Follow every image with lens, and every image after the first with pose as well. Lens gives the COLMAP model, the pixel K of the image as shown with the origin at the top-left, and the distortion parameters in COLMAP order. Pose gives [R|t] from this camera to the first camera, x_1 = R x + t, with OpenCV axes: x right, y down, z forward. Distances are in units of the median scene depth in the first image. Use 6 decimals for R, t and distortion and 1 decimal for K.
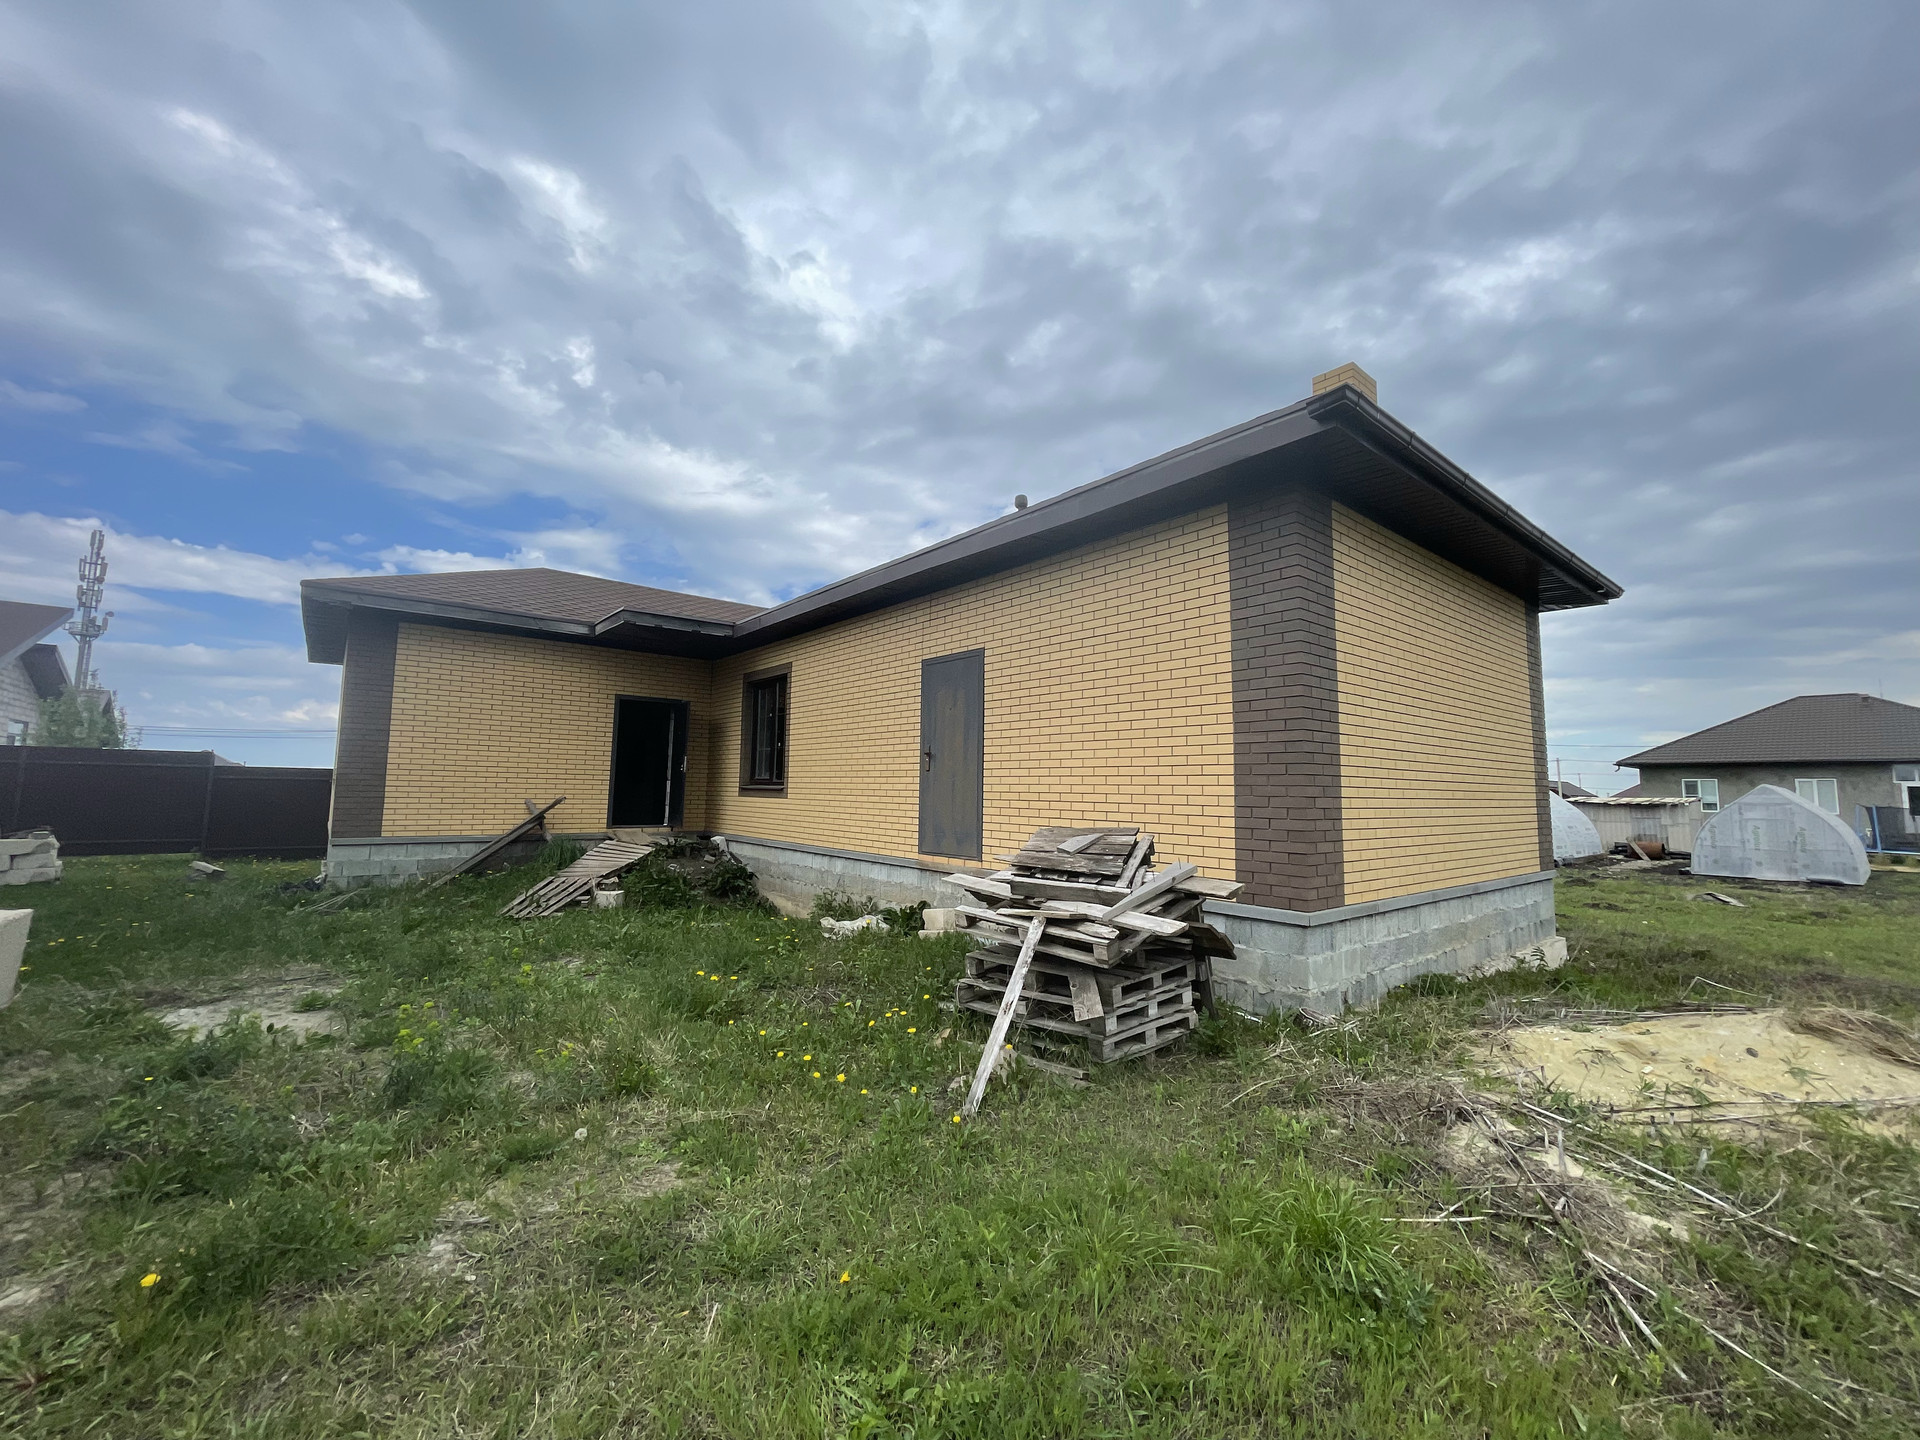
lens RADIAL K [[772.6, 0, 960.0], [0, 772.6, 720.0], [0, 0, 1]] dist [-0.001213, 0.000268]
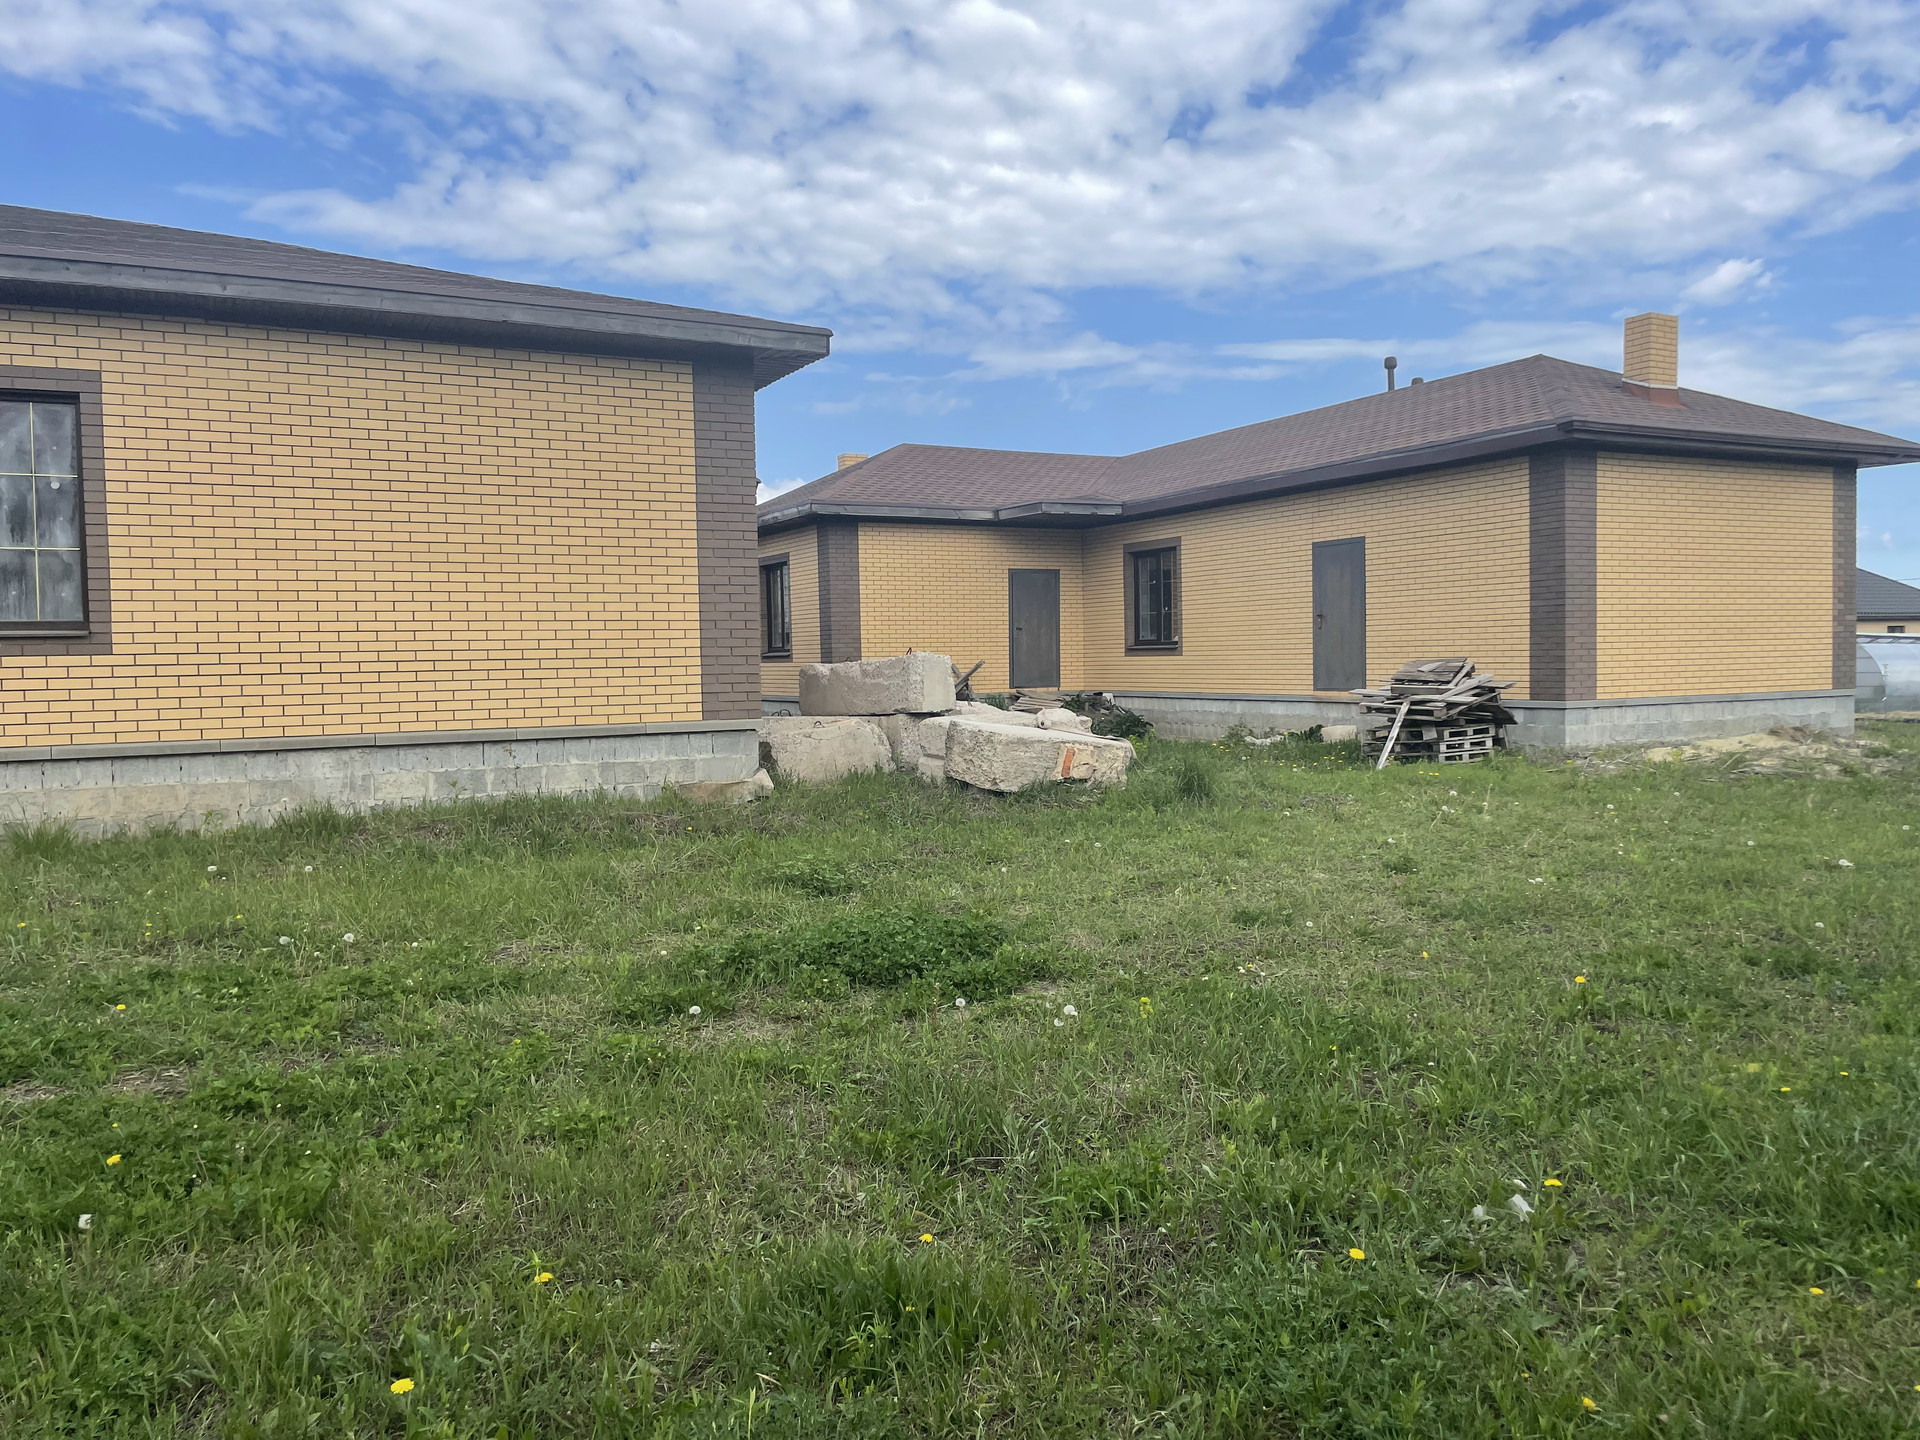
lens RADIAL K [[1470.1, 0, 960.0], [0, 1470.1, 720.0], [0, 0, 1]] dist [0.131023, -0.168366]
pose [[0.979404, -0.025370, -0.200313, -0.144954], [0.051853, 0.990406, 0.128093, -0.139445], [0.195141, -0.135842, 0.971322, -1.651953]]
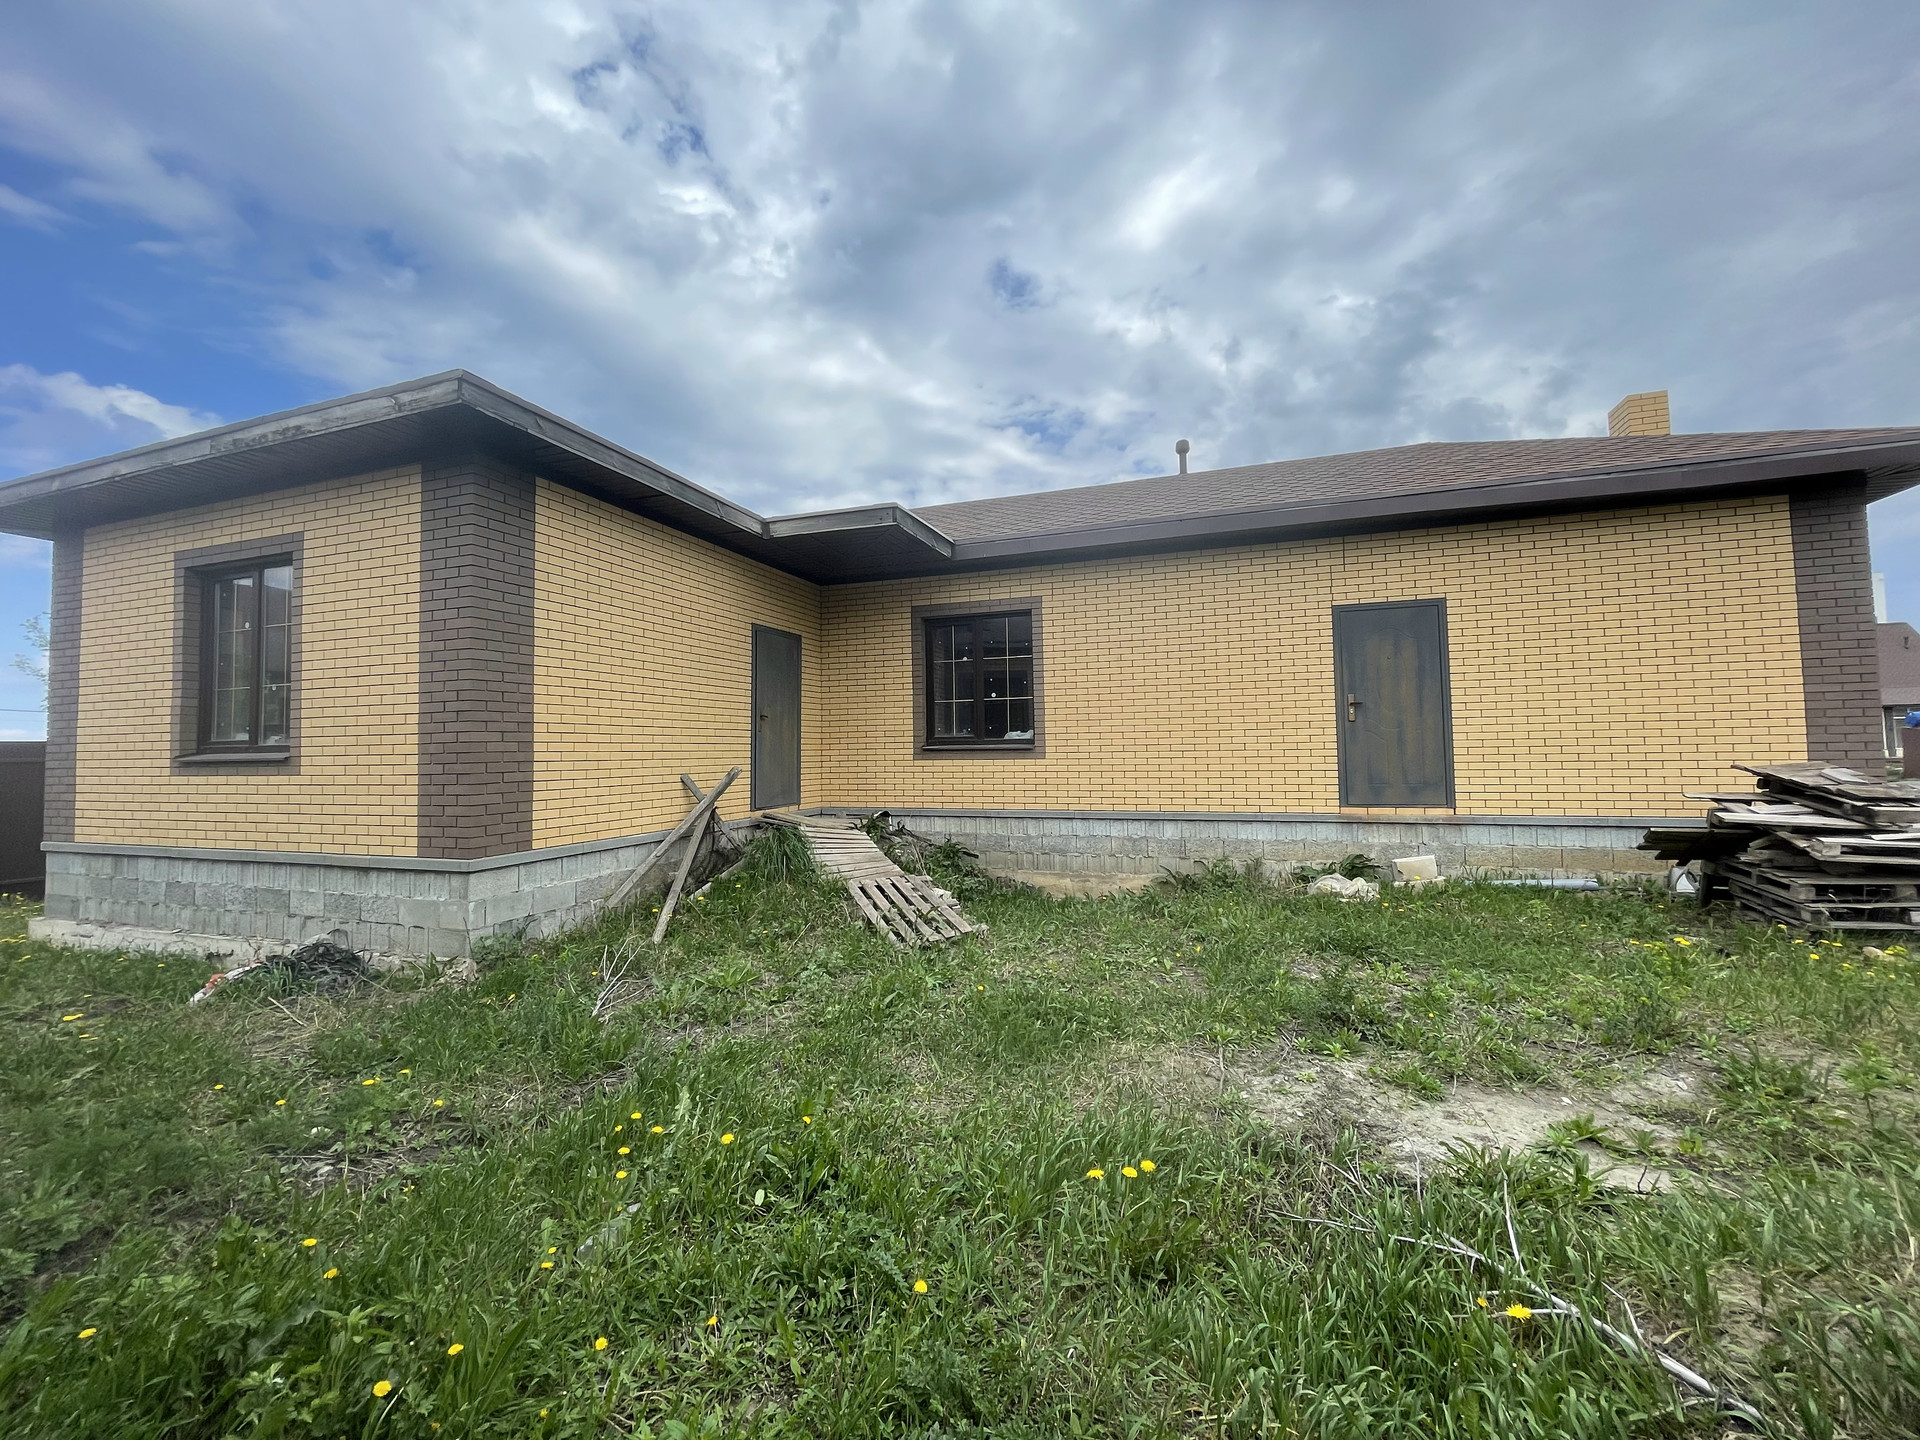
lens RADIAL K [[793.0, 0, 960.0], [0, 793.0, 720.0], [0, 0, 1]] dist [0.002442, 0.000078]
pose [[0.853190, -0.010677, 0.521491, -1.002985], [-0.017694, 0.998623, 0.049394, 0.024278], [-0.521300, -0.051369, 0.851826, 0.419626]]
